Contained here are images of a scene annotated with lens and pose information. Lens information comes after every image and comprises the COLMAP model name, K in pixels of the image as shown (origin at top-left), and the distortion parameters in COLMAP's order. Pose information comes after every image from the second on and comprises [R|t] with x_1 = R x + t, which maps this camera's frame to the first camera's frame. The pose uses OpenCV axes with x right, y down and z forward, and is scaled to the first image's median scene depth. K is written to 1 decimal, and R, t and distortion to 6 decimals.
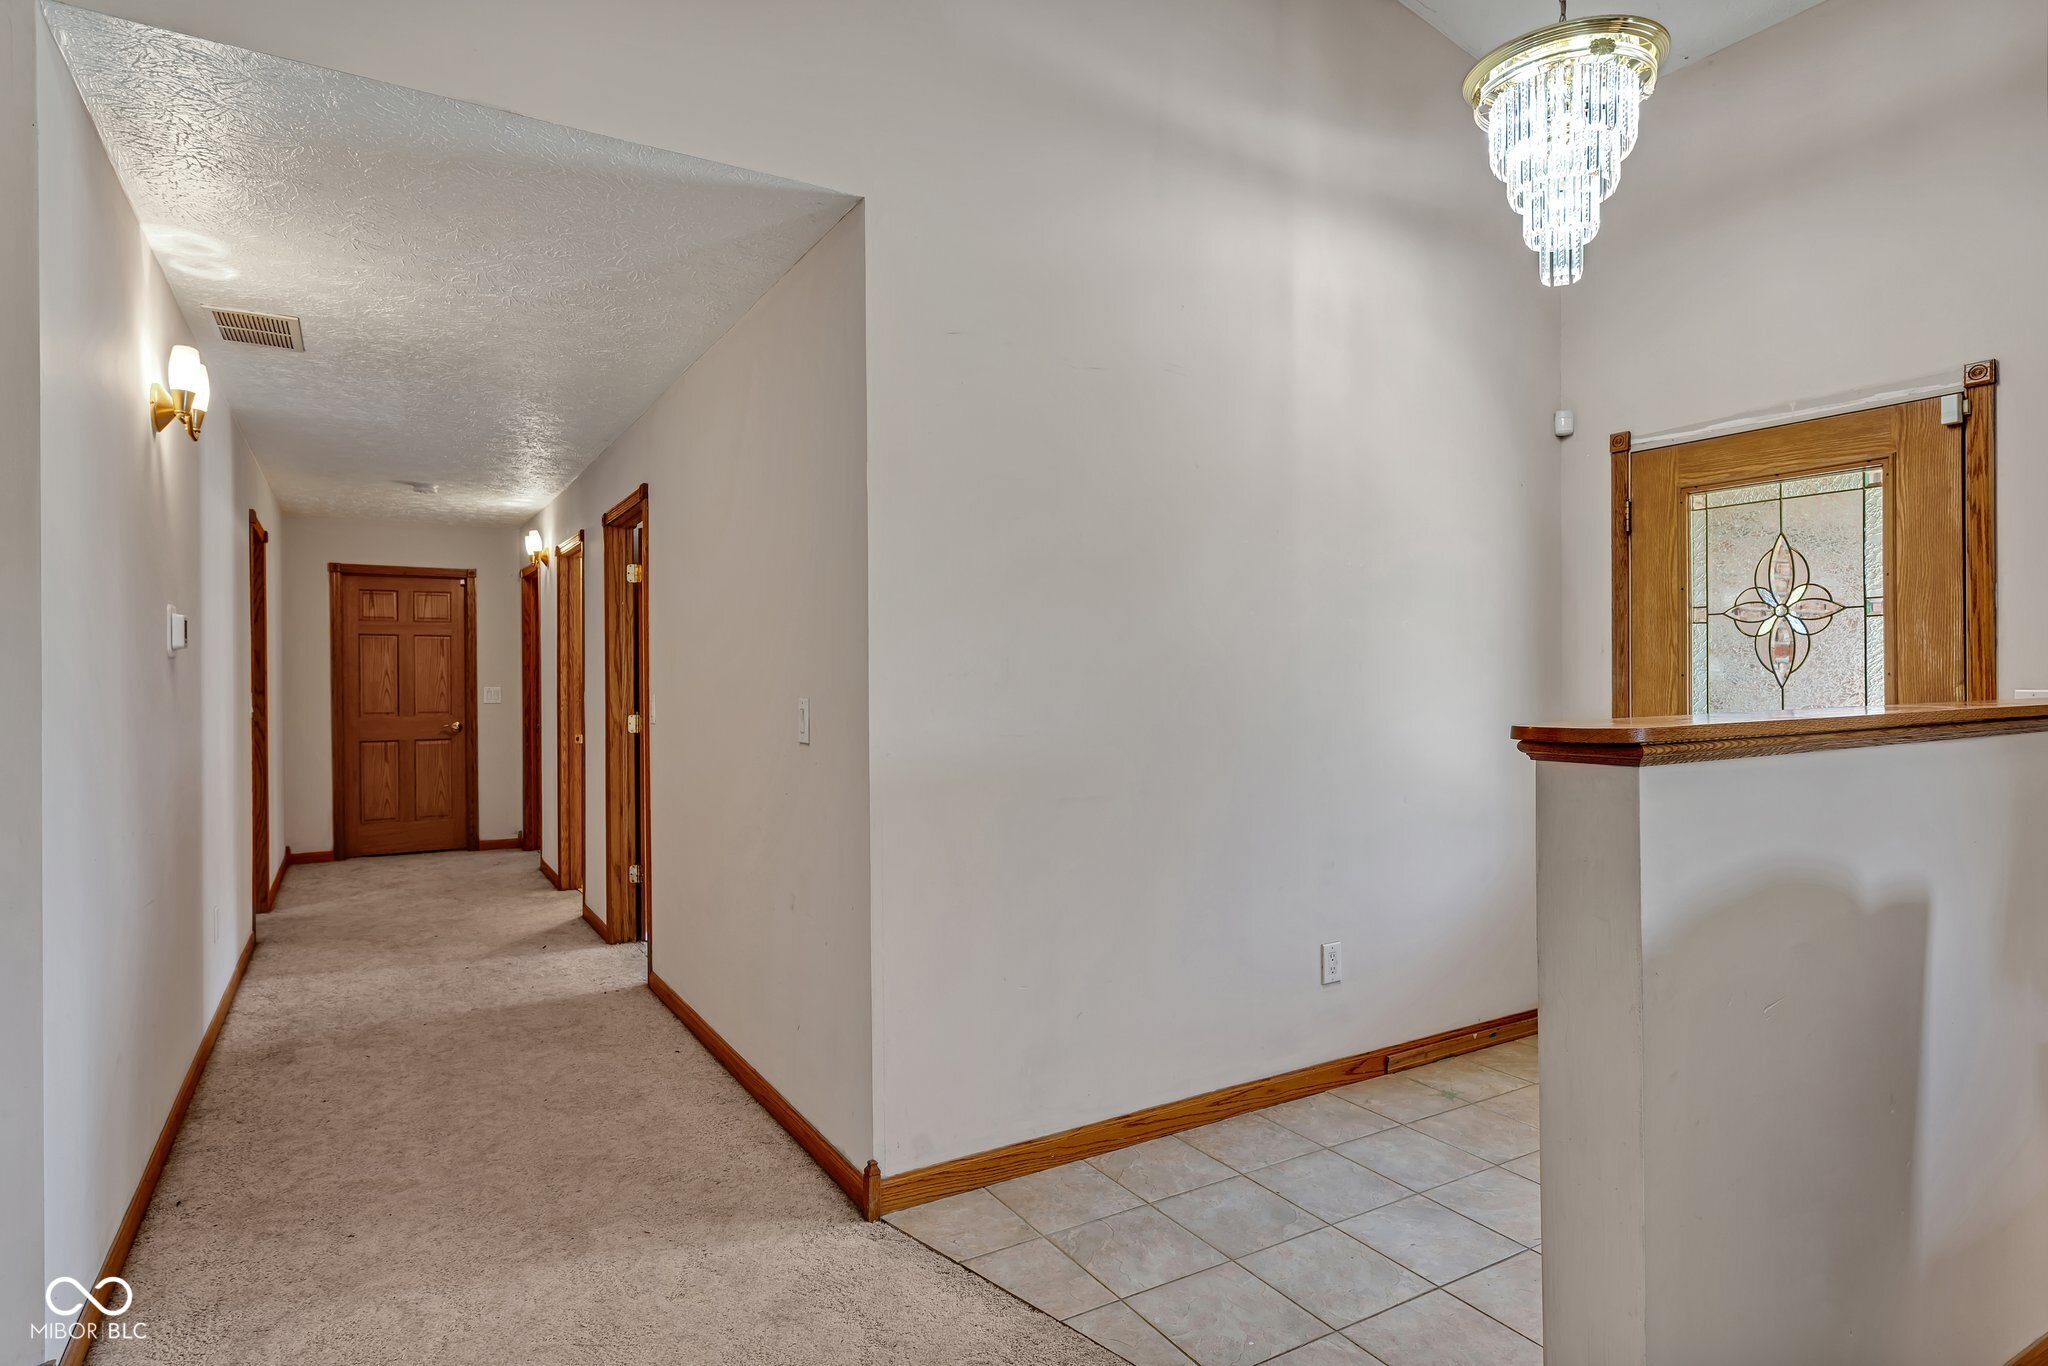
lens RADIAL K [[1110.0, 0, 1022.8], [0, 1110.0, 686.9], [0, 0, 1]] dist [-0.006573, -0.000794]
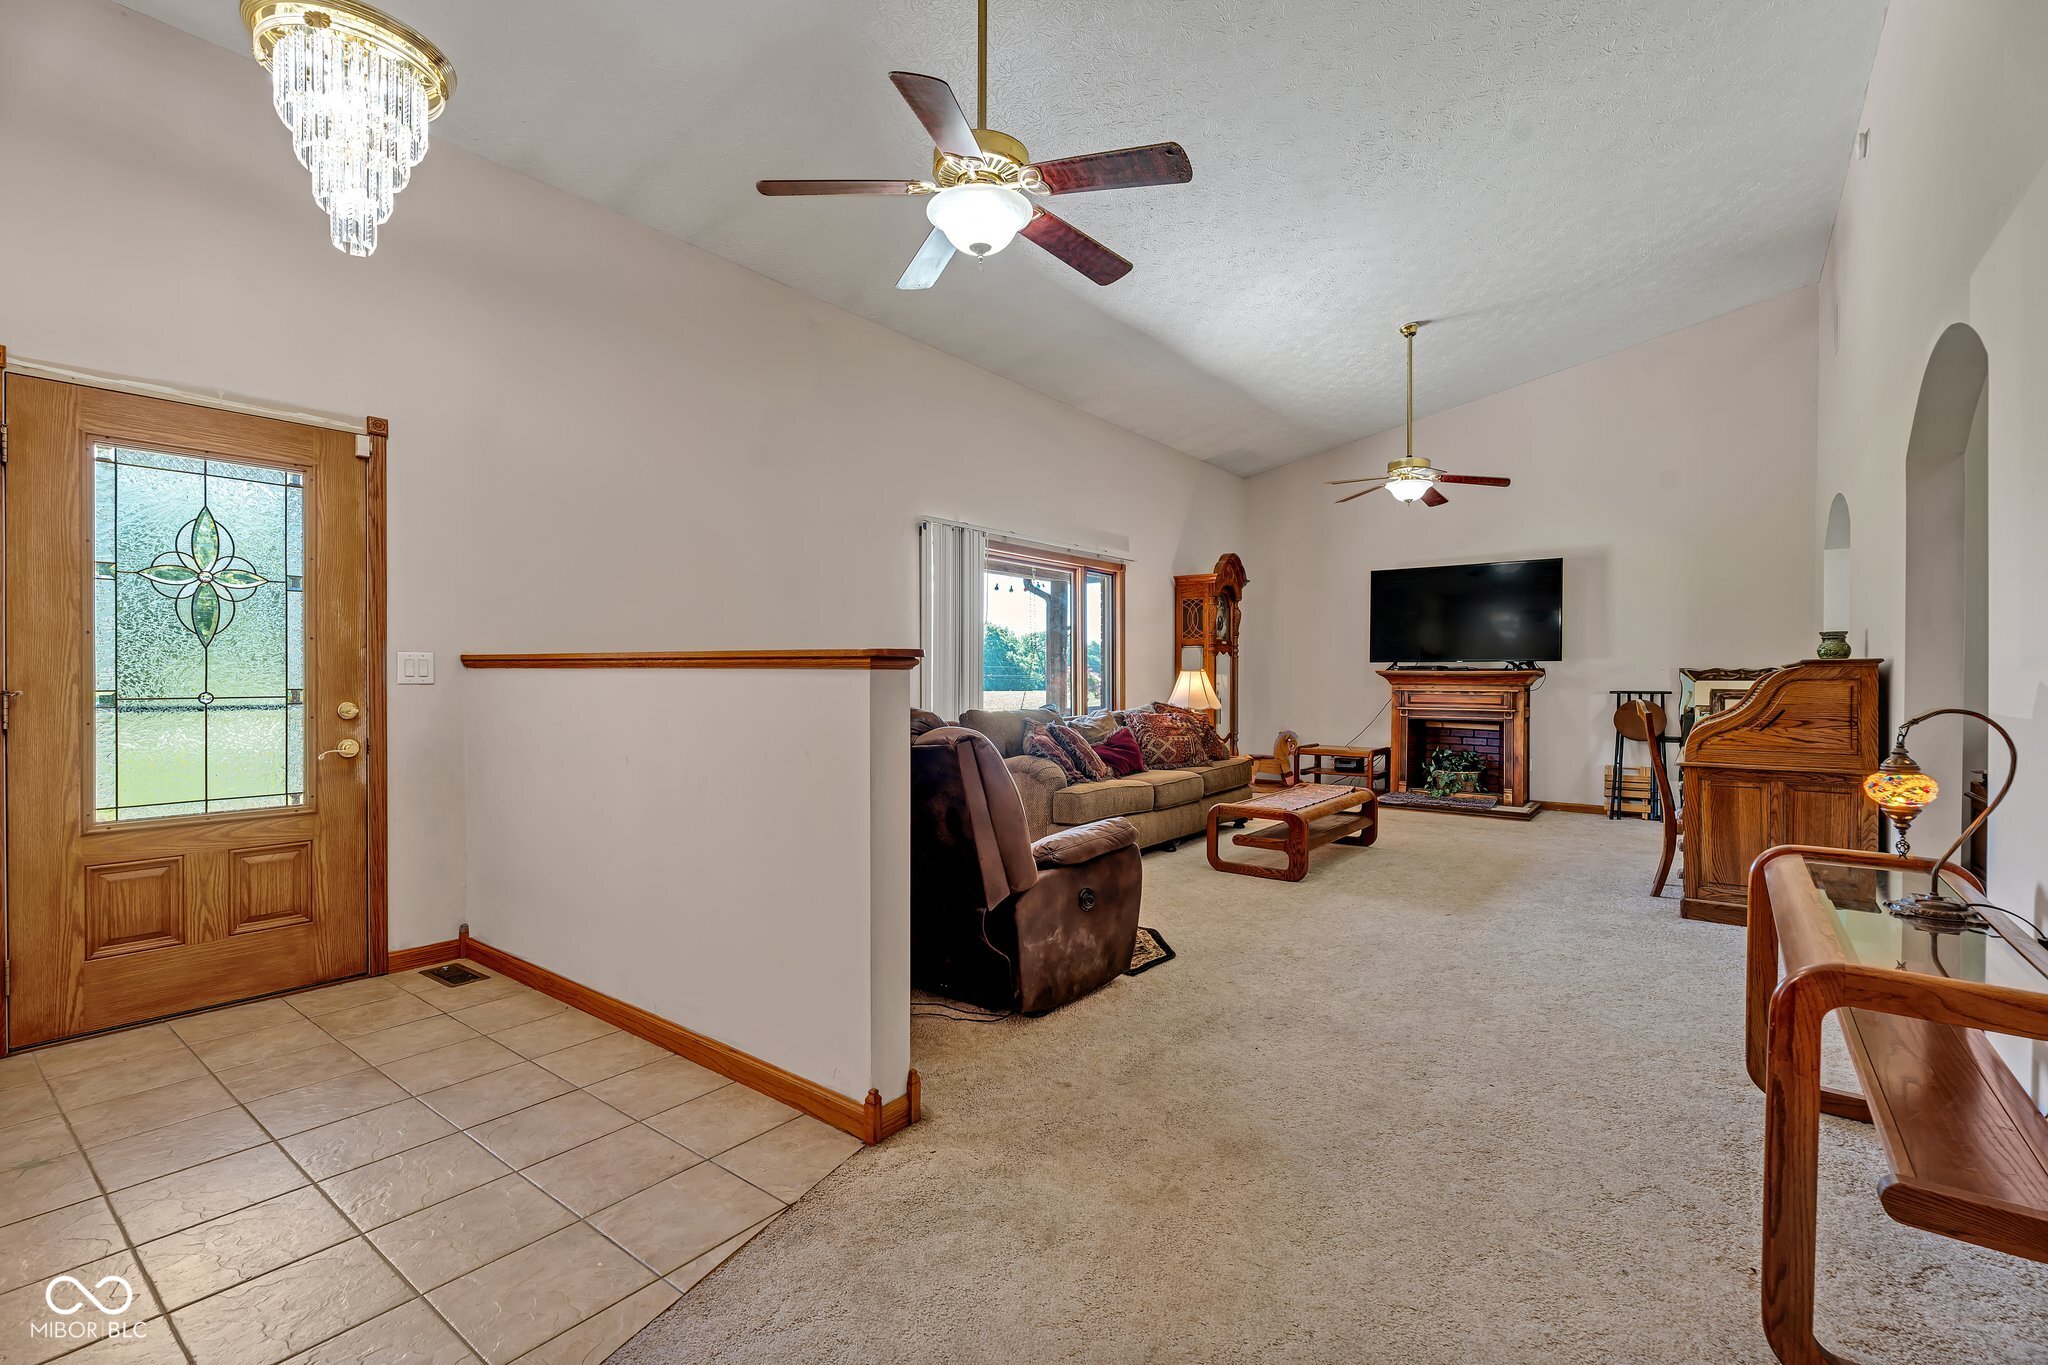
lens RADIAL K [[934.1, 0, 1024.0], [0, 934.1, 671.9], [0, 0, 1]] dist [0.000899, 0.000090]
pose [[-0.377883, 0.004707, 0.925841, -0.475720], [0.002818, 0.999988, -0.003933, 0.030636], [-0.925849, 0.001123, -0.377892, 0.610634]]
